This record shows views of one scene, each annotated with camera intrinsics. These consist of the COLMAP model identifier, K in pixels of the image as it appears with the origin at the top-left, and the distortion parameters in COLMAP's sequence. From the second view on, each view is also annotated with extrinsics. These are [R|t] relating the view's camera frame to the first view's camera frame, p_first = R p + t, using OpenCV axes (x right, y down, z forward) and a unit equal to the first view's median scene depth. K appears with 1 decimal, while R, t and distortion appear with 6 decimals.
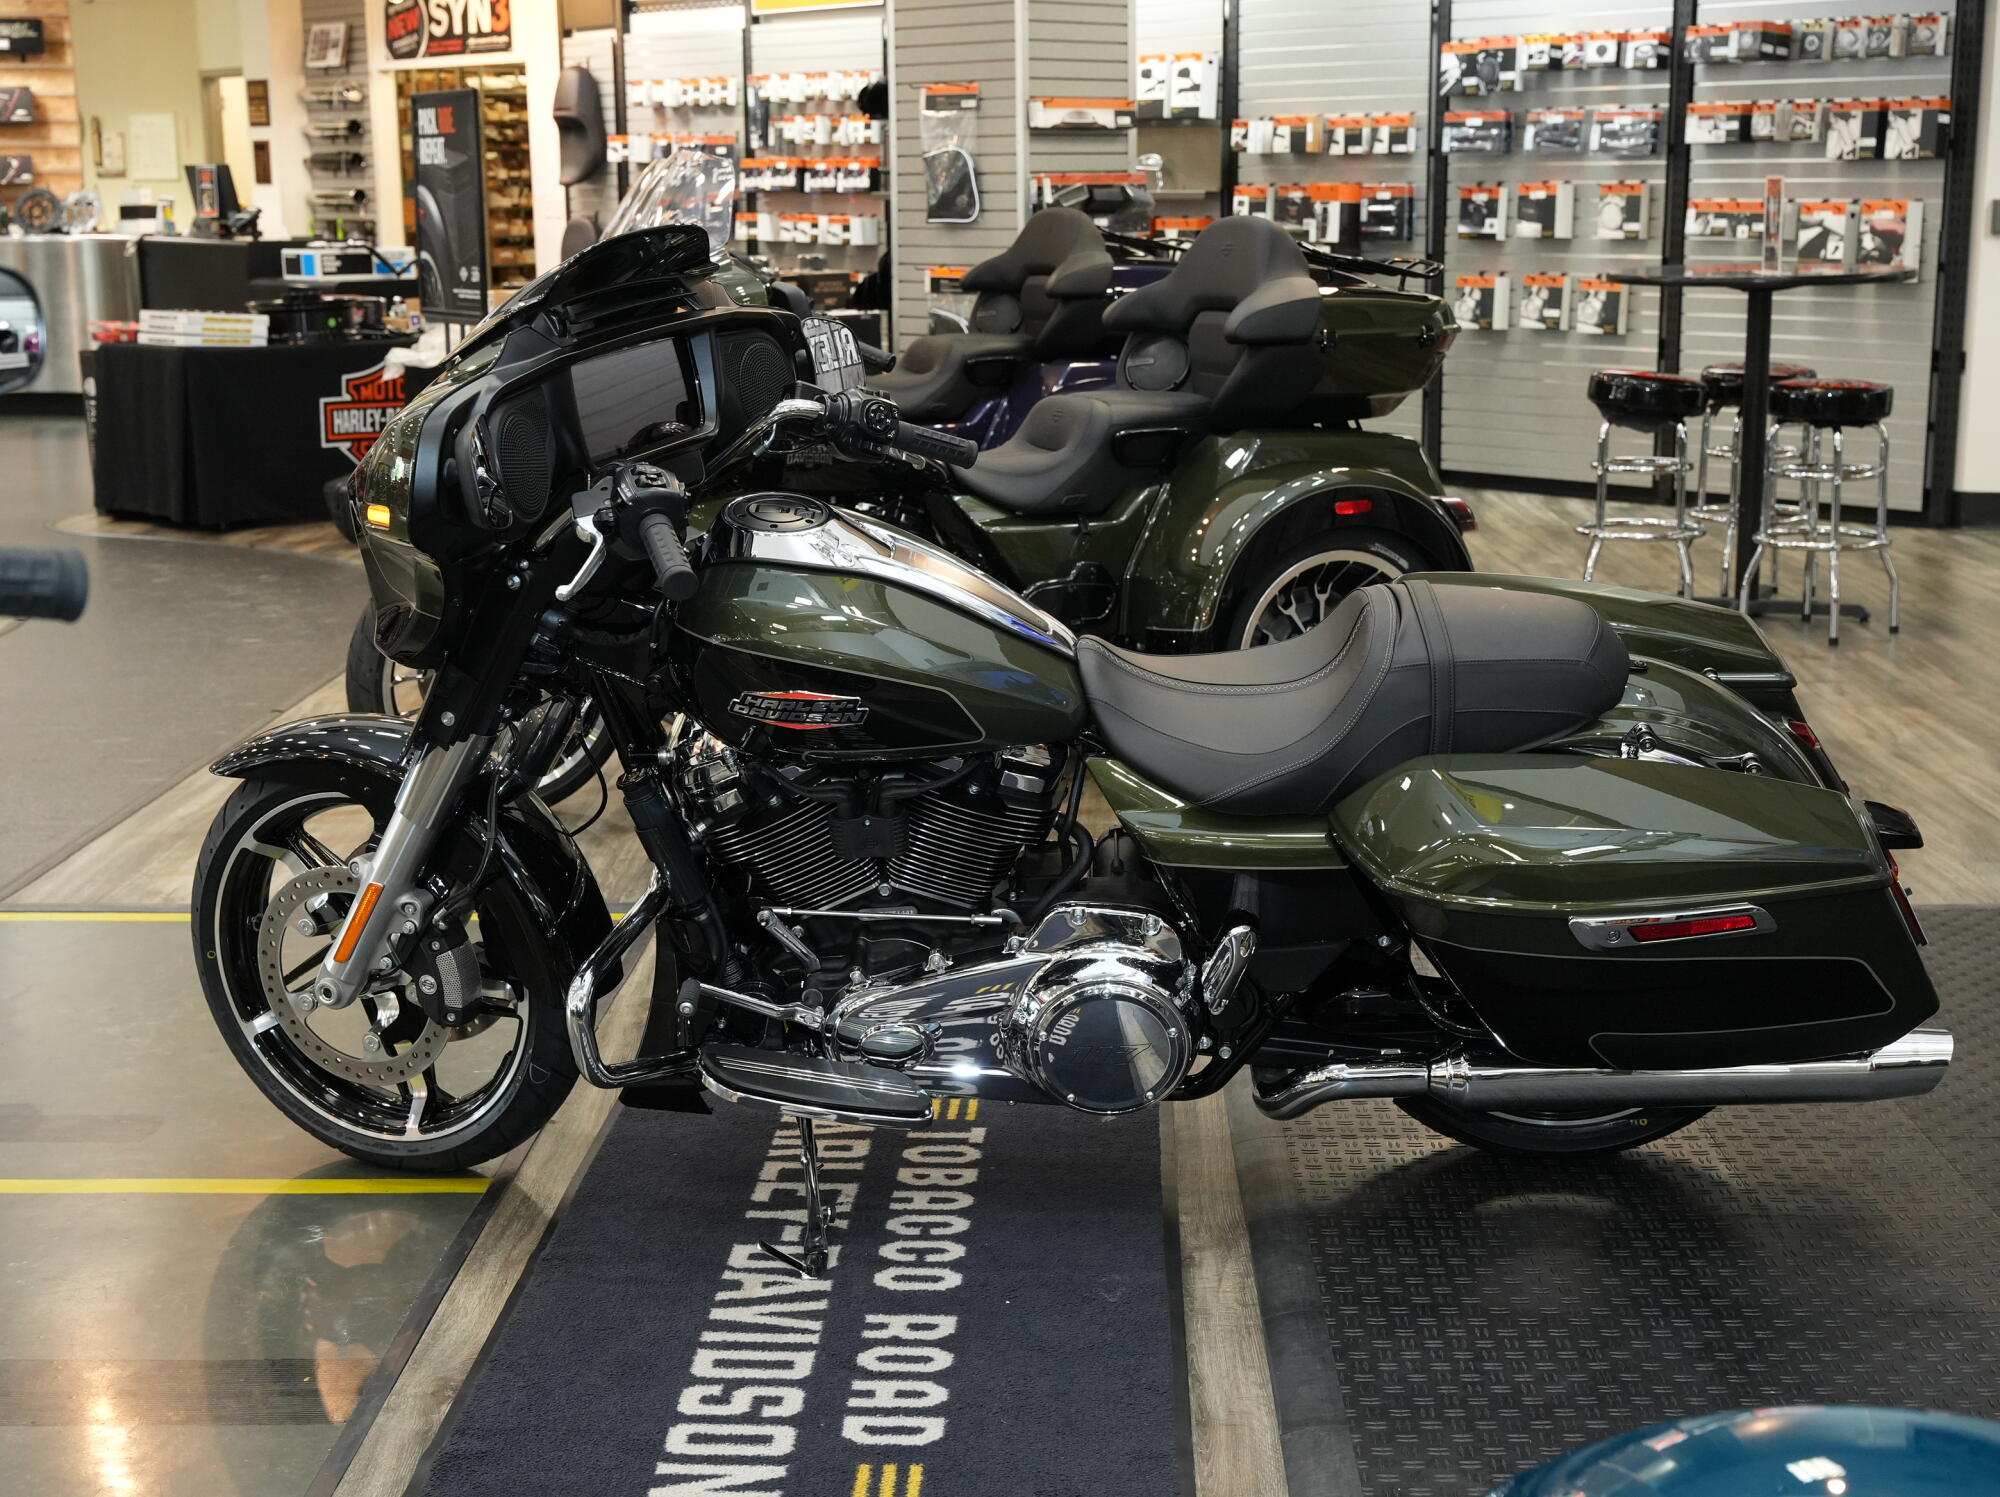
lens RADIAL K [[2687.0, 0, 1000.0], [0, 2687.0, 748.5], [0, 0, 1]] dist [0.010013, 0.003878]
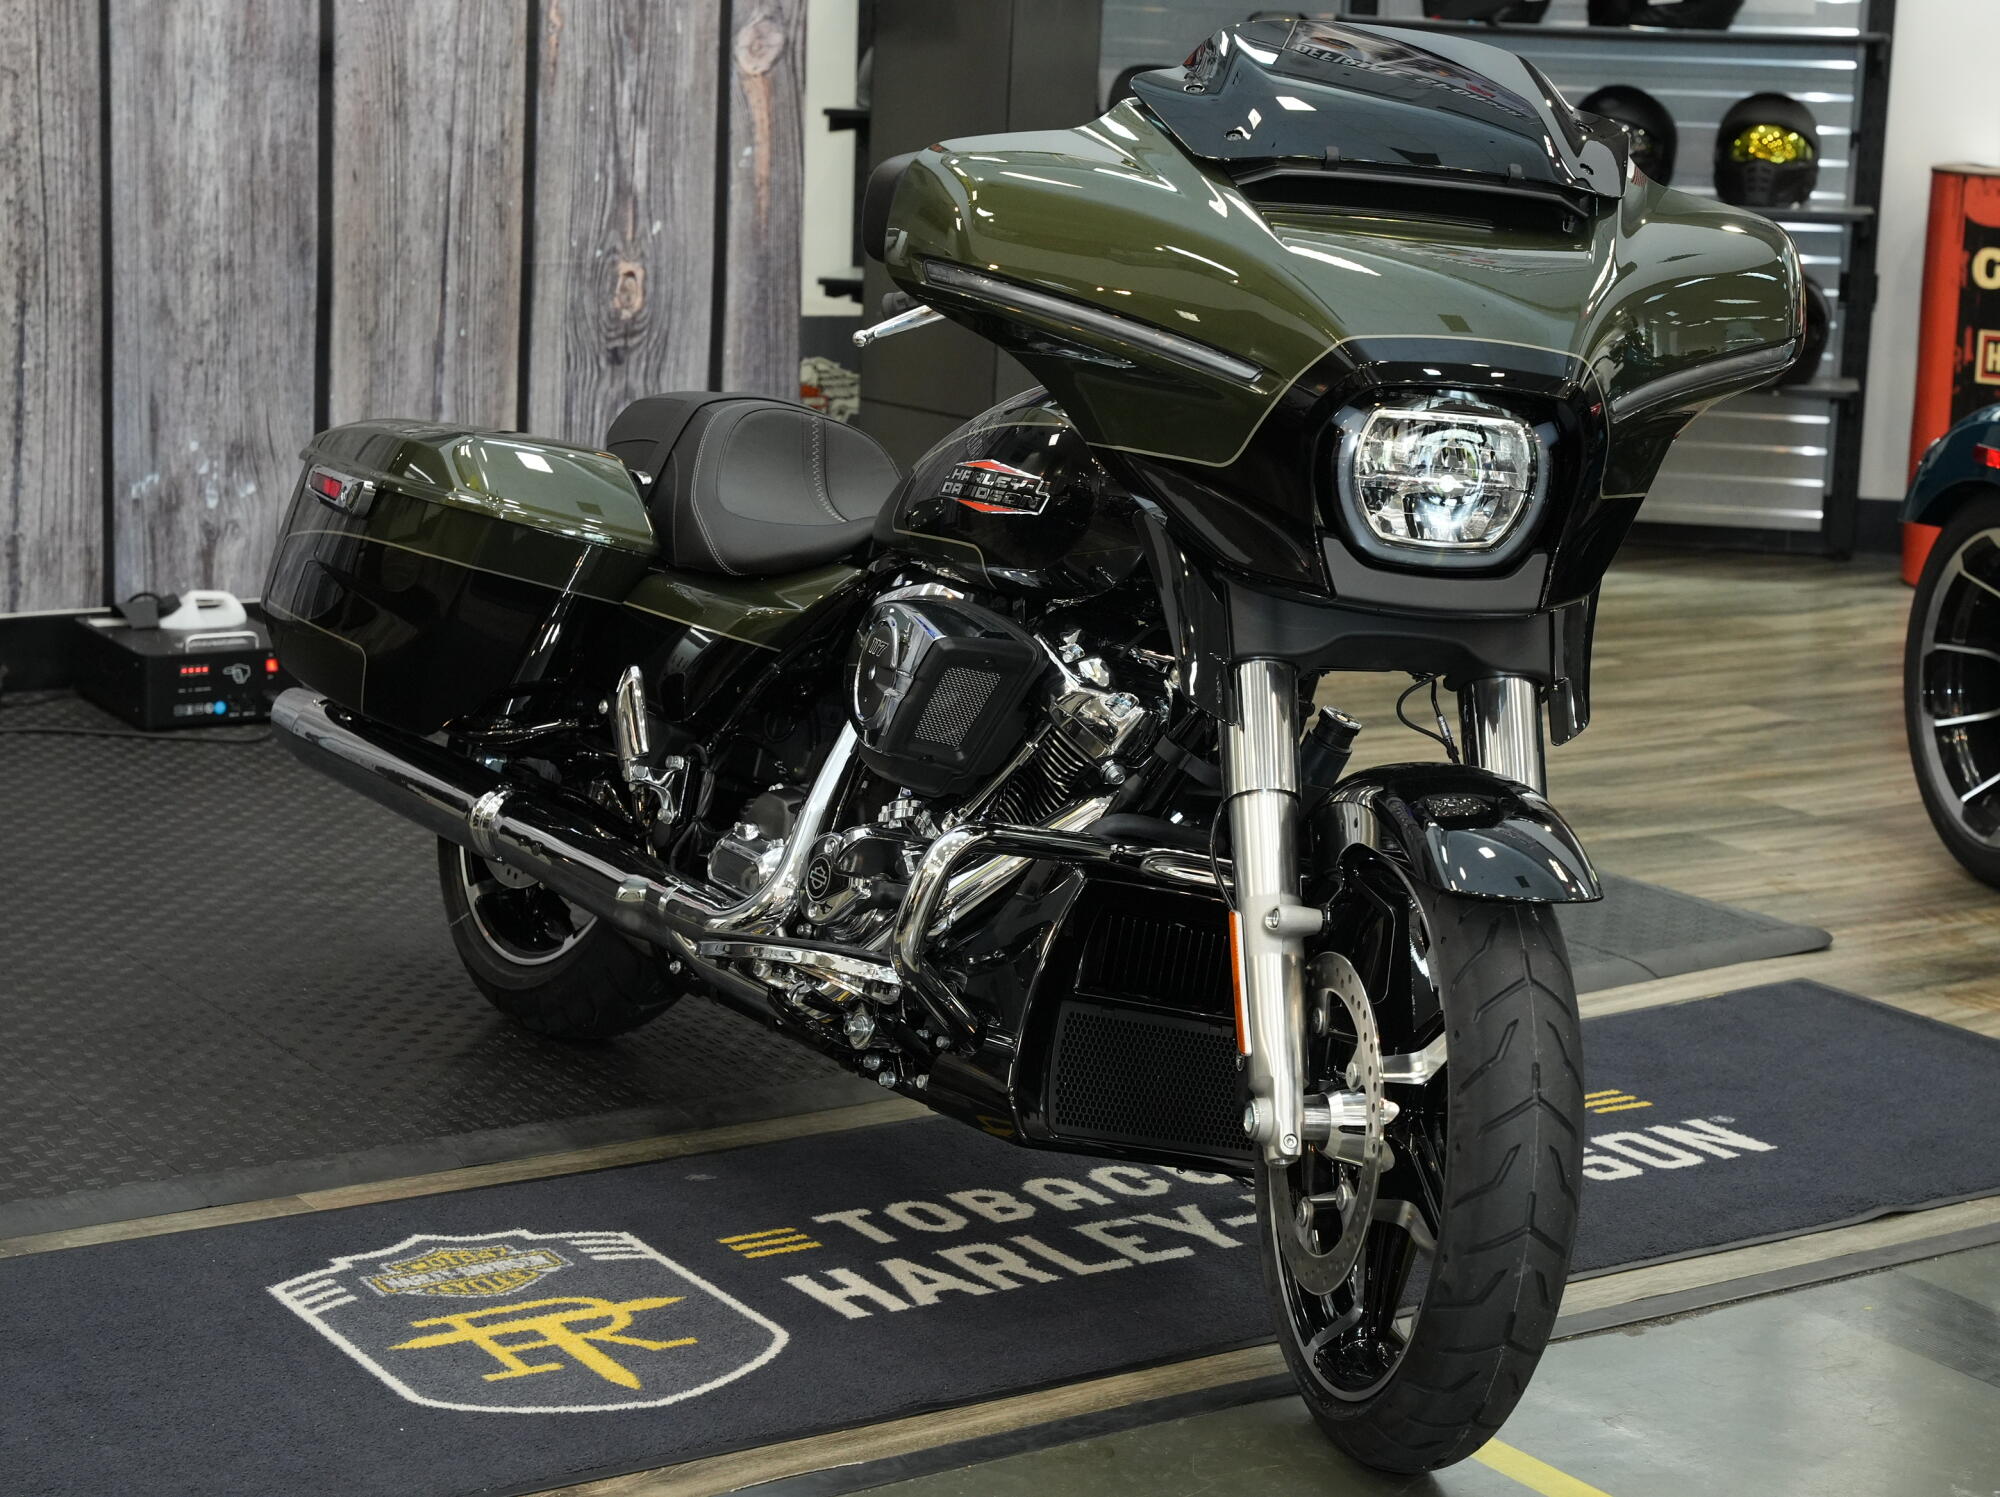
lens RADIAL K [[3902.8, 0, 1000.0], [0, 3902.8, 748.5], [0, 0, 1]] dist [-0.002223, 0.233391]
pose [[-0.574392, -0.169261, 0.800890, -1.013427], [0.141889, 0.942992, 0.301054, -0.345856], [-0.806190, 0.286560, -0.517630, 1.700348]]
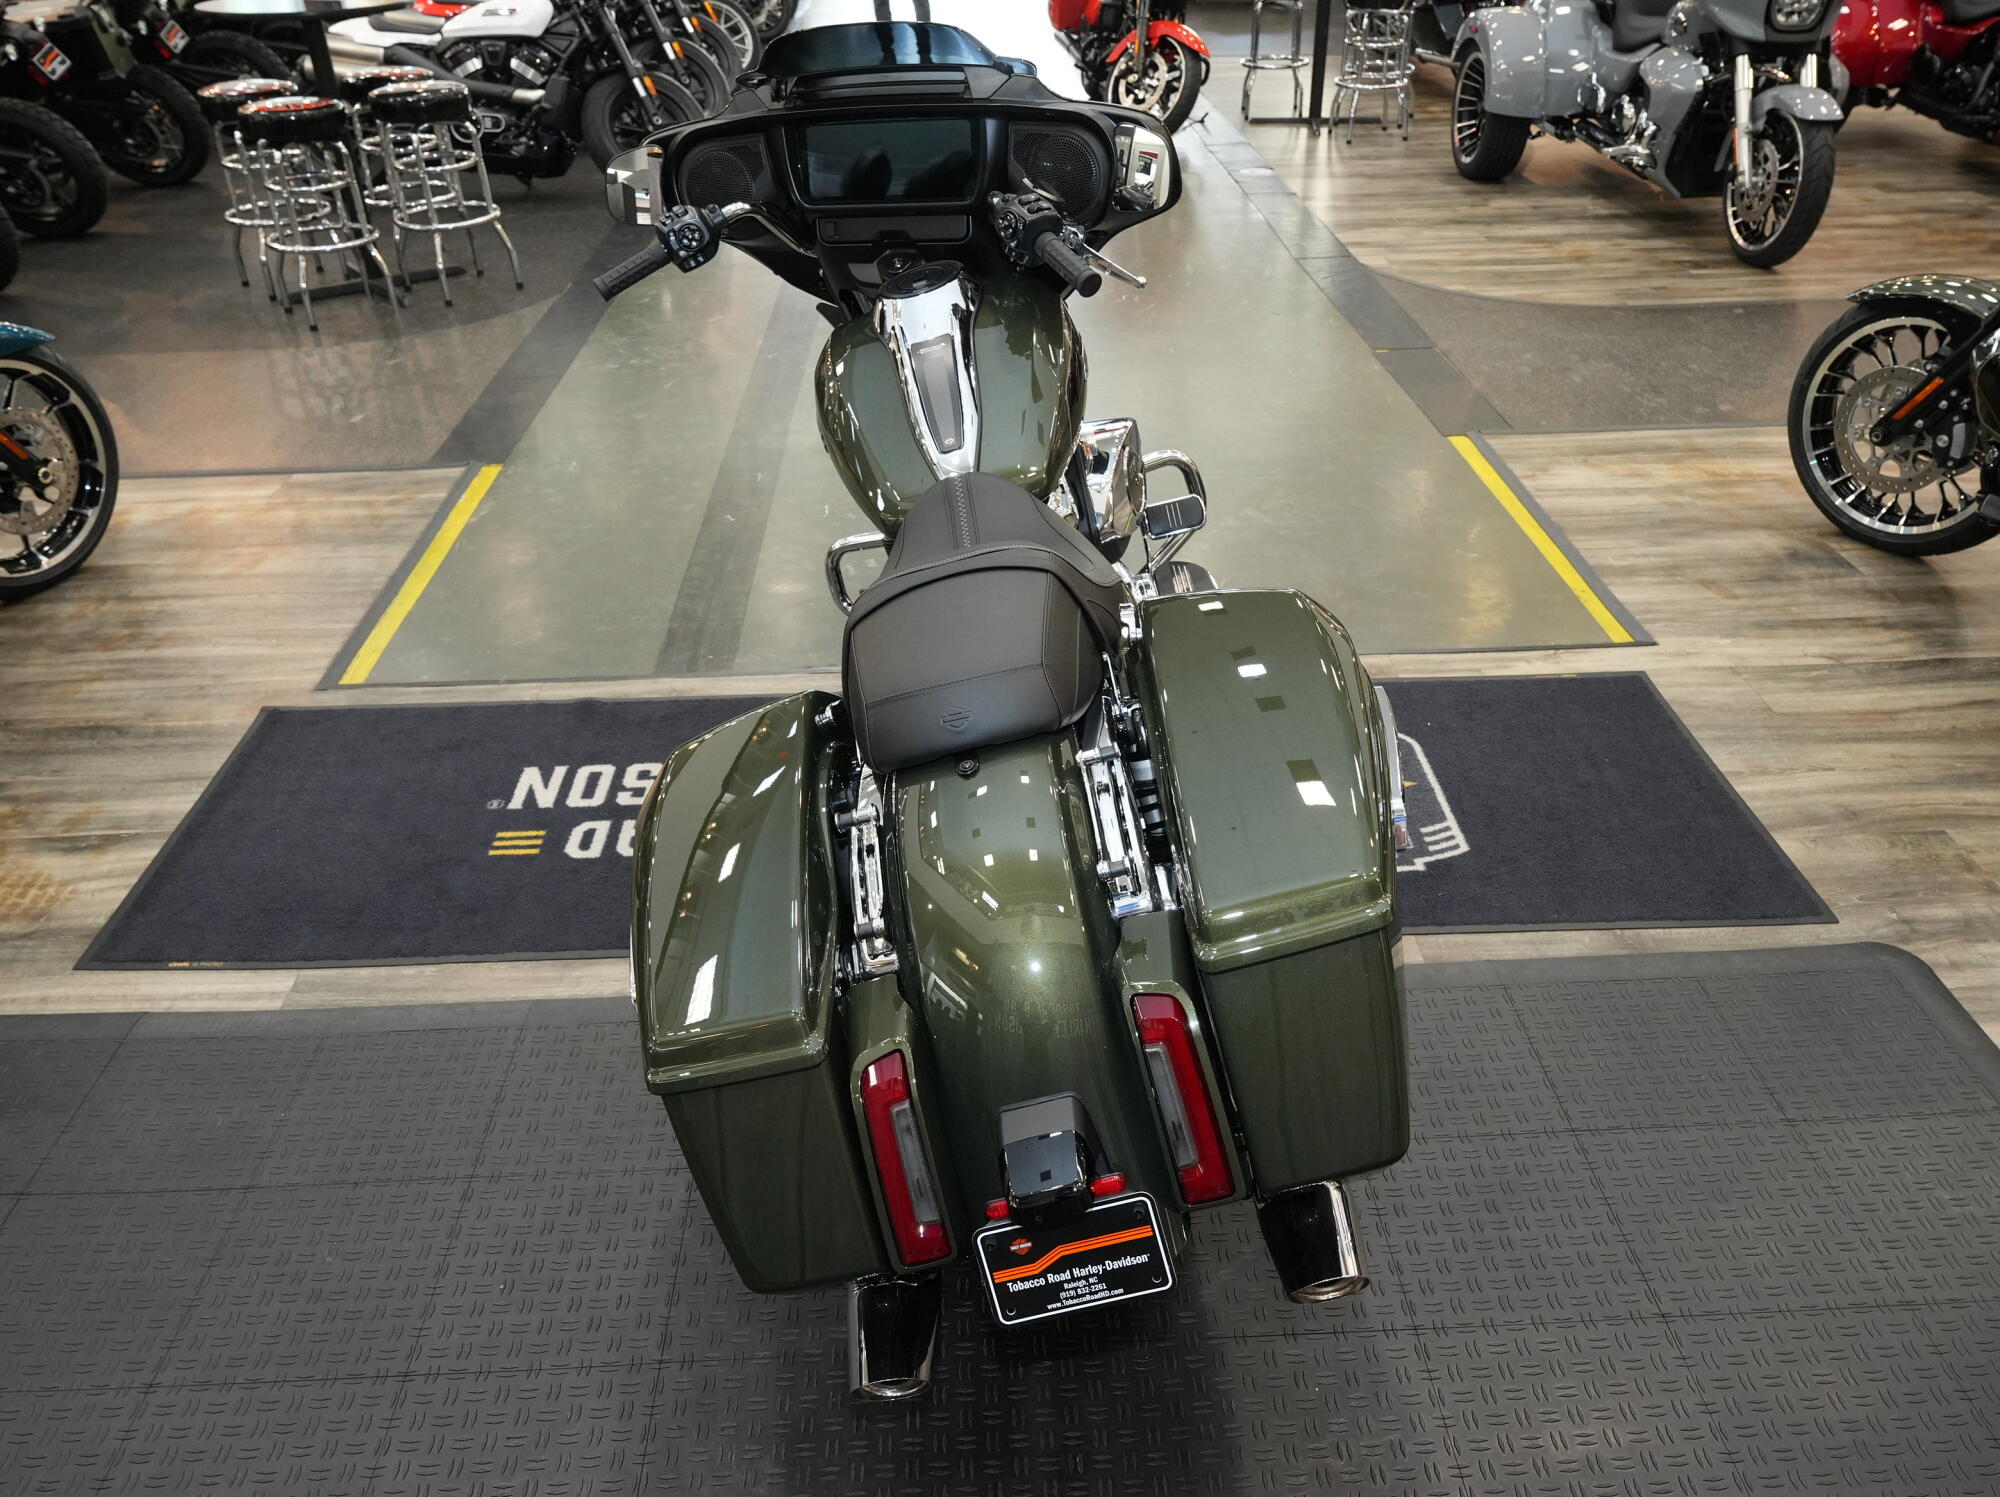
lens RADIAL K [[1488.9, 0, 1000.0], [0, 1488.9, 748.5], [0, 0, 1]] dist [-0.033513, 0.071499]
pose [[0.065798, 0.537326, -0.840804, 0.619527], [-0.186098, 0.834453, 0.518705, -0.271380], [0.980325, 0.122343, 0.154901, 0.956635]]
